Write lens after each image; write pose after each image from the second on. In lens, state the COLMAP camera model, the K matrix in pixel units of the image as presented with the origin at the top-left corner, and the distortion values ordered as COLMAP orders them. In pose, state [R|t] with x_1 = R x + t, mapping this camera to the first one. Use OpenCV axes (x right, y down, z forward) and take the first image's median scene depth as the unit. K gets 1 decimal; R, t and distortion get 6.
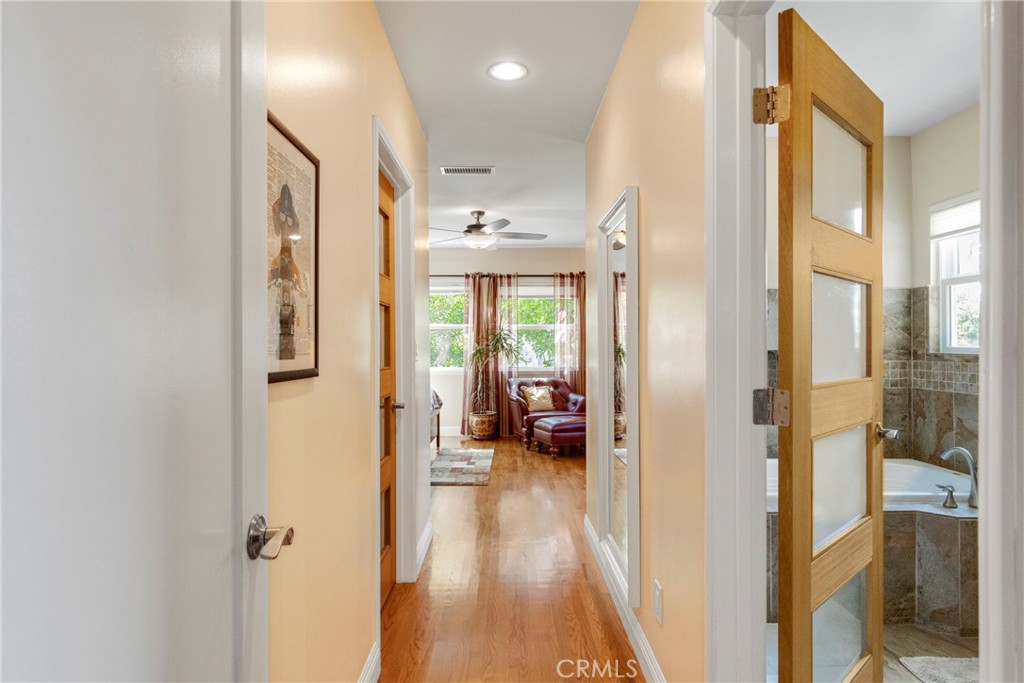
lens RADIAL K [[464.5, 0, 511.3], [0, 464.5, 341.9], [0, 0, 1]] dist [-0.003884, 0.000058]
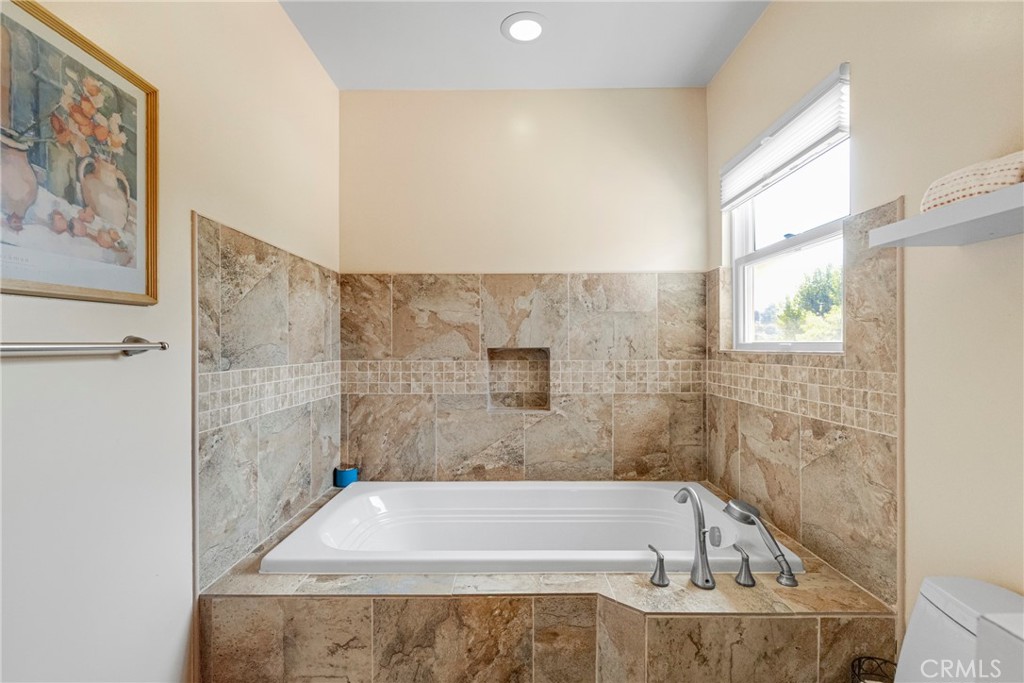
lens RADIAL K [[383.3, 0, 511.1], [0, 383.3, 346.1], [0, 0, 1]] dist [0.000336, -0.000032]
pose [[0.999964, -0.005361, -0.006633, 0.538726], [0.005413, 0.999955, 0.007845, 0.008616], [0.006591, -0.007880, 0.999947, 0.328368]]
